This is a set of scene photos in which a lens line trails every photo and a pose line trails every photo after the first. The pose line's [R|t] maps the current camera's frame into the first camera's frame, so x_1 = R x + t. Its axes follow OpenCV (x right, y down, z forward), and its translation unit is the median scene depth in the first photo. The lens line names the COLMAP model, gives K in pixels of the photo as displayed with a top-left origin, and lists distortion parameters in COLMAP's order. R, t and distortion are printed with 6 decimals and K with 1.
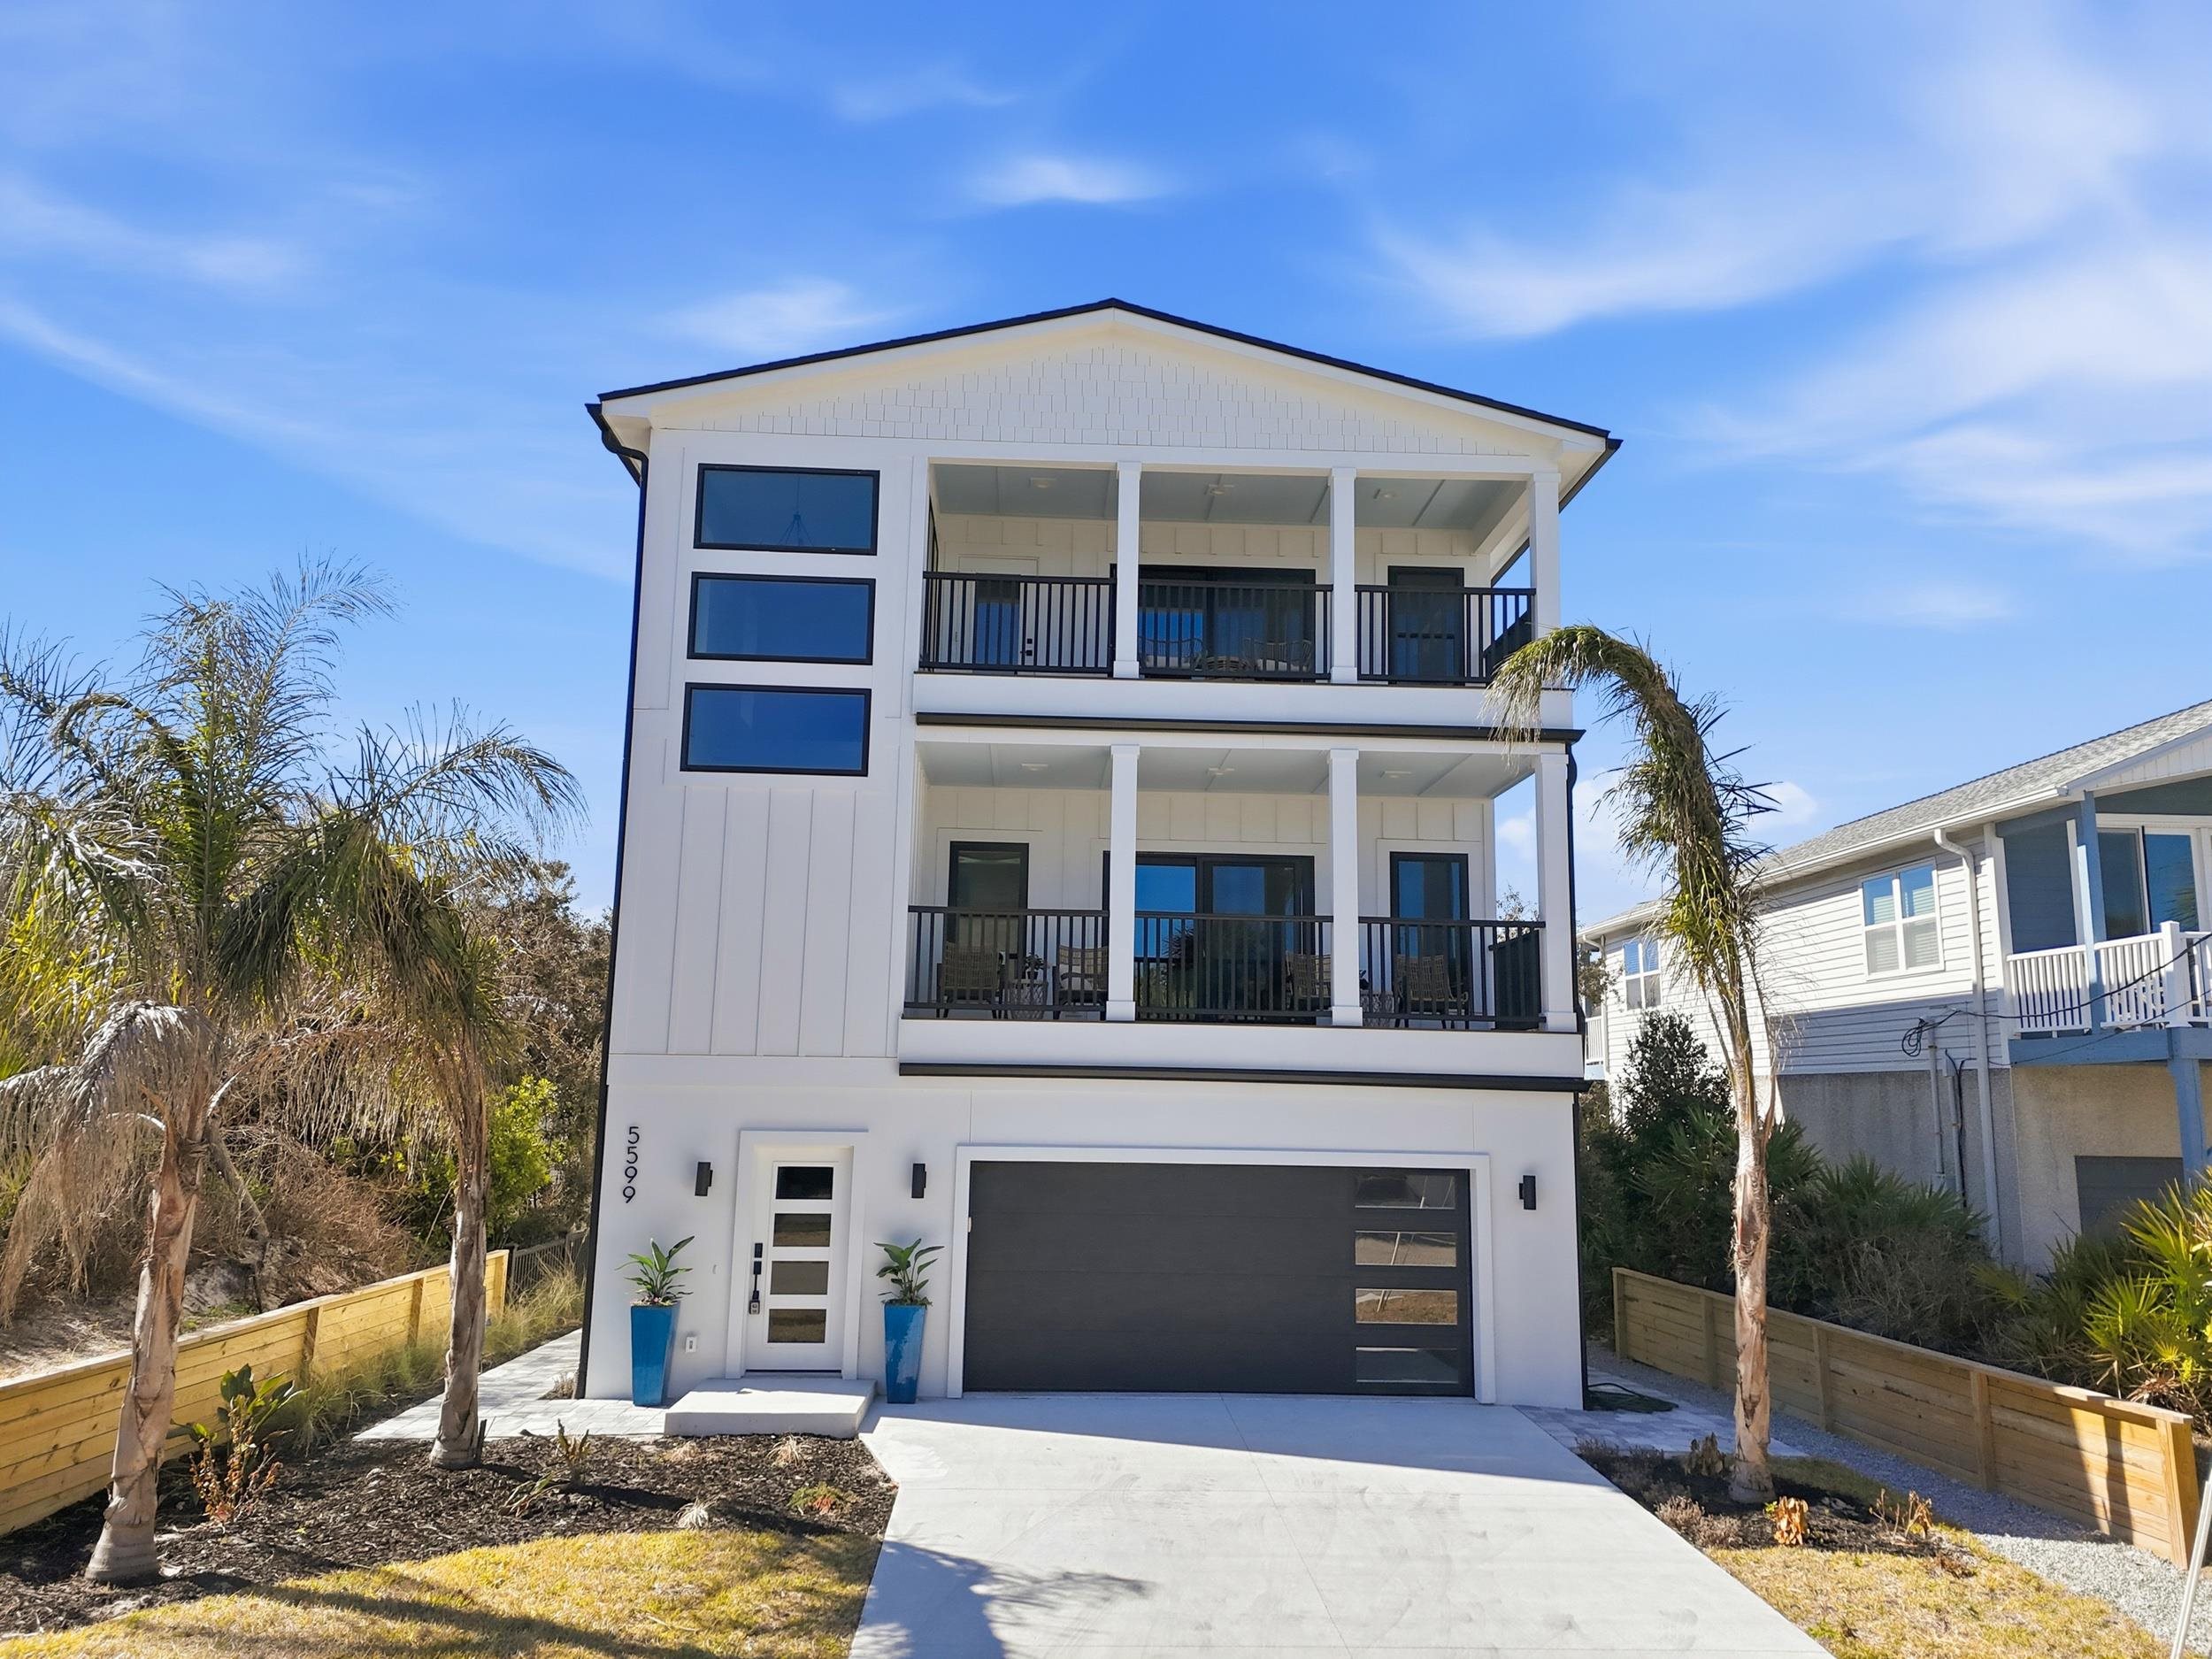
lens RADIAL K [[1608.2, 0, 1107.8], [0, 1608.2, 829.8], [0, 0, 1]] dist [0.034061, -0.011470]
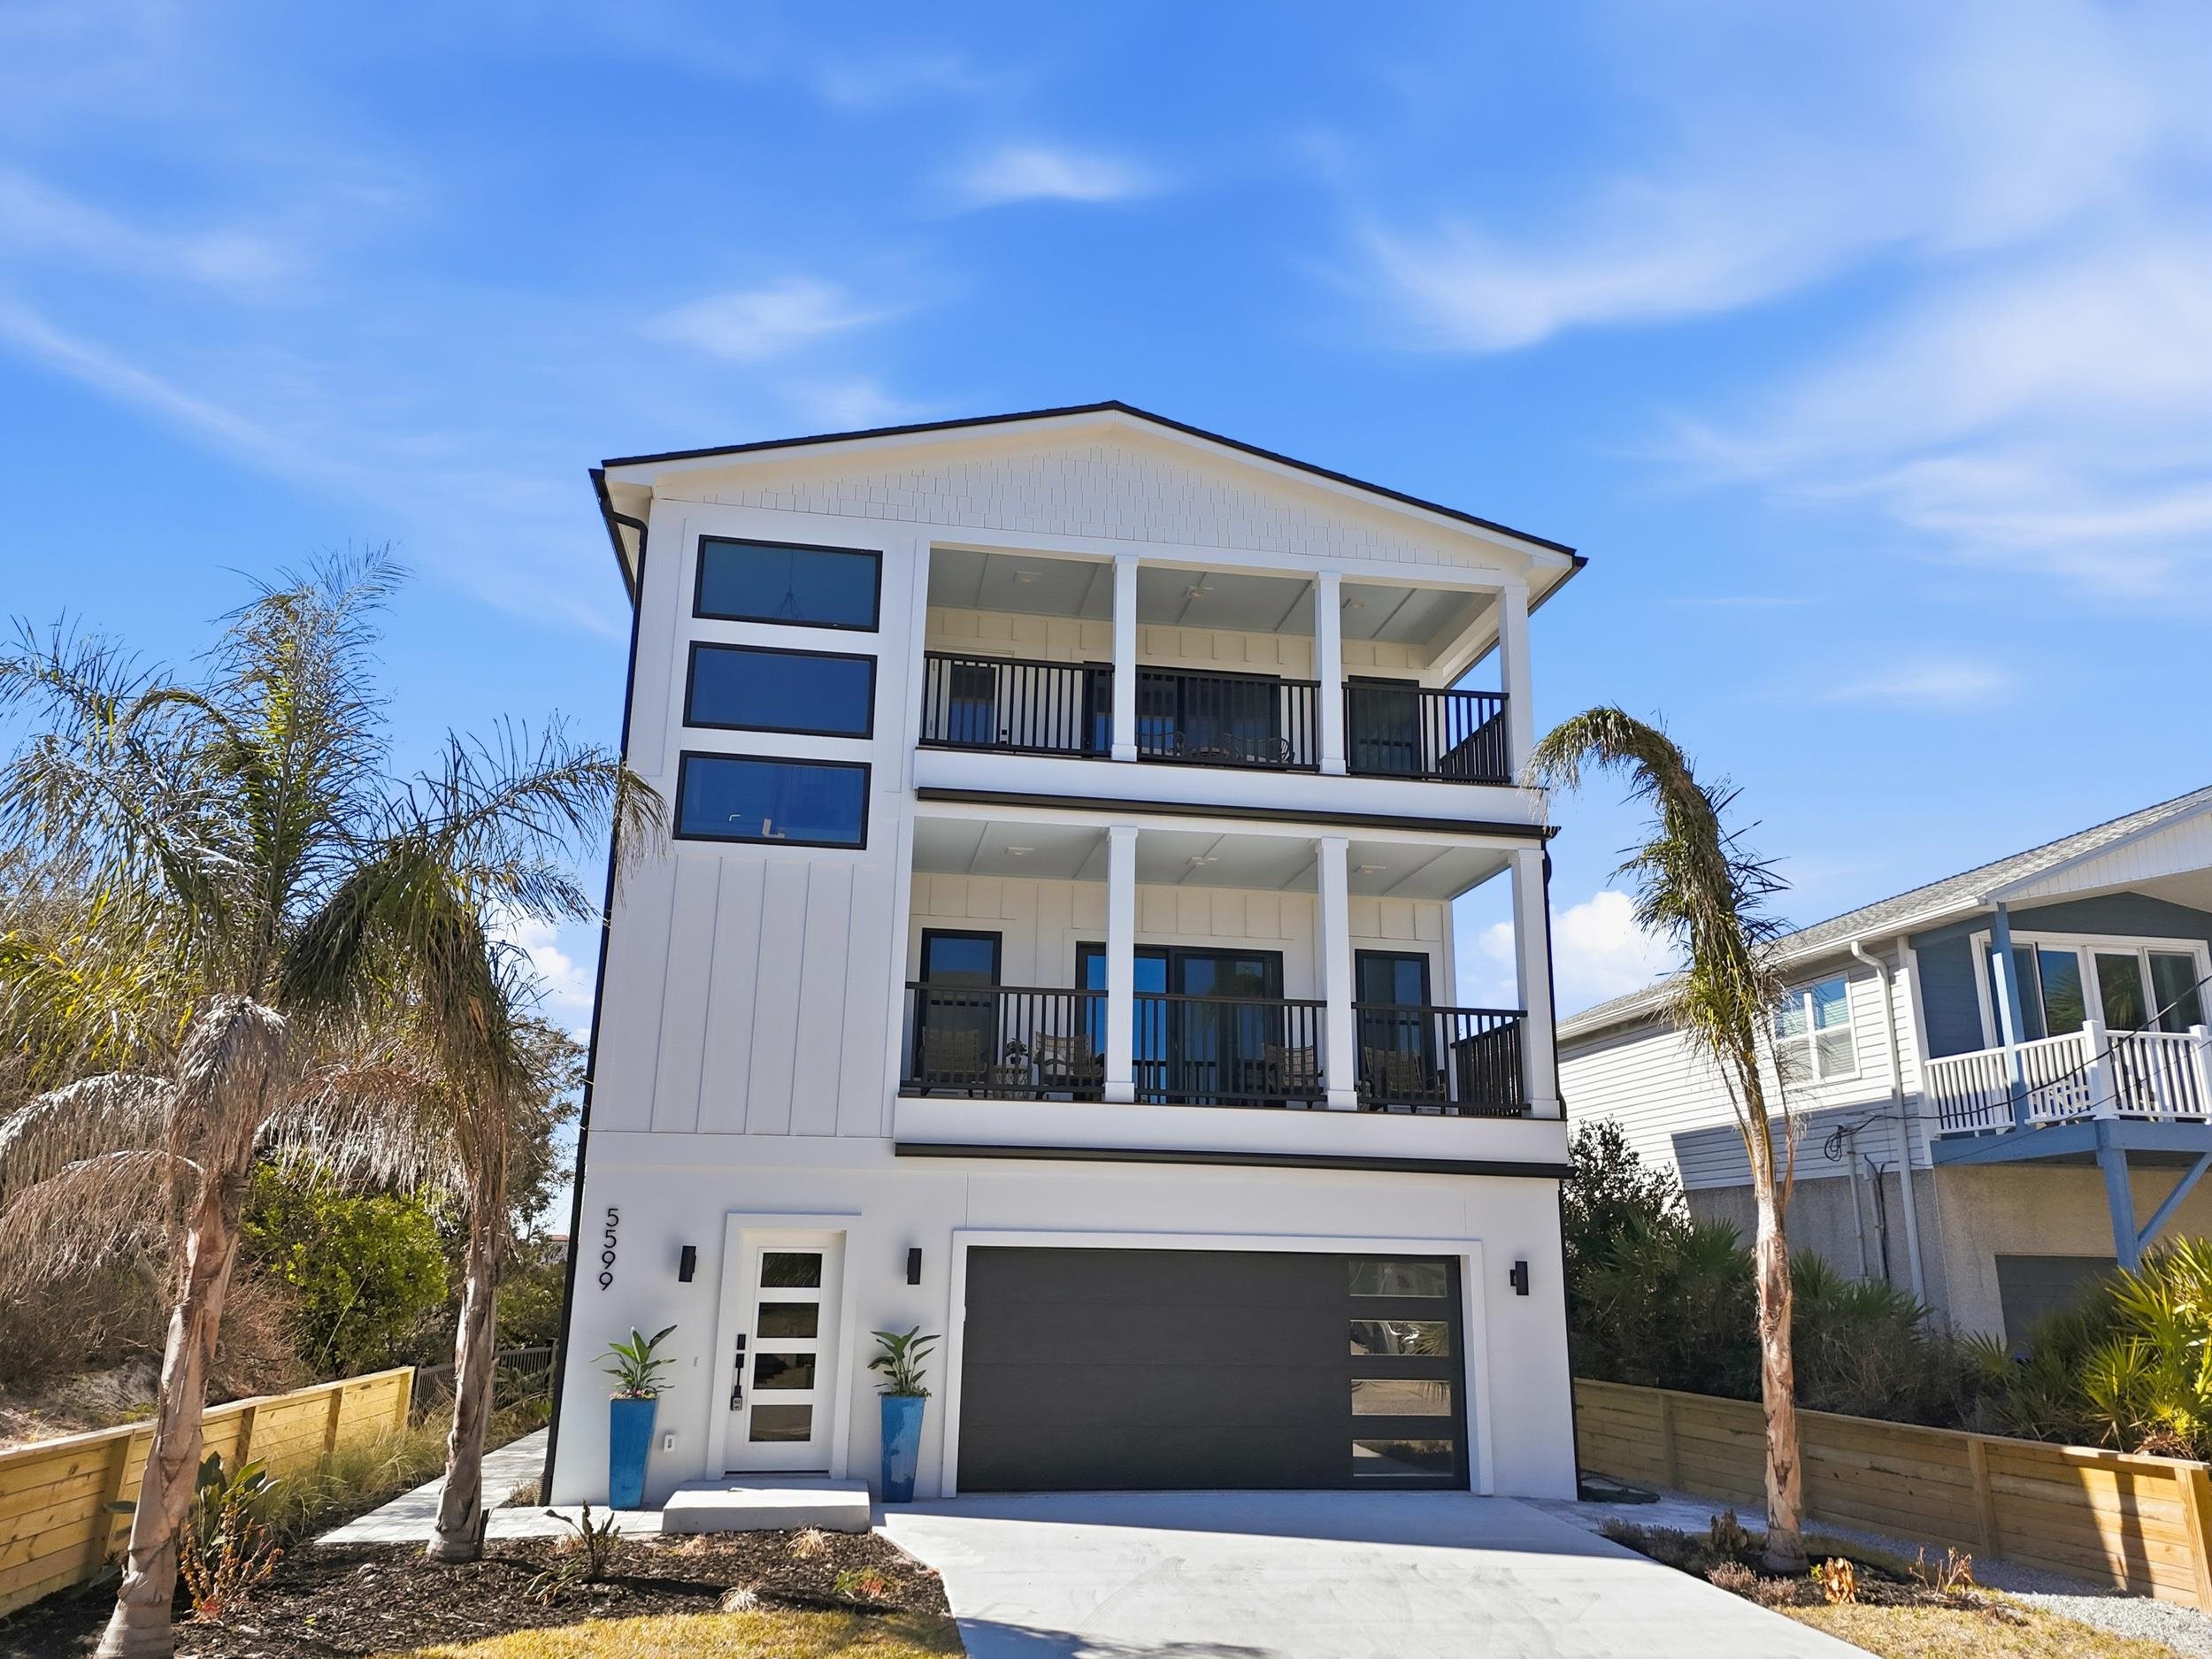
lens RADIAL K [[1608.2, 0, 1103.8], [0, 1608.2, 830.5], [0, 0, 1]] dist [0.034061, -0.011470]
pose [[0.992762, 0.030017, 0.116284, -0.122518], [-0.018161, 0.994649, -0.101703, 0.053600], [-0.118715, 0.098855, 0.987995, 0.007169]]
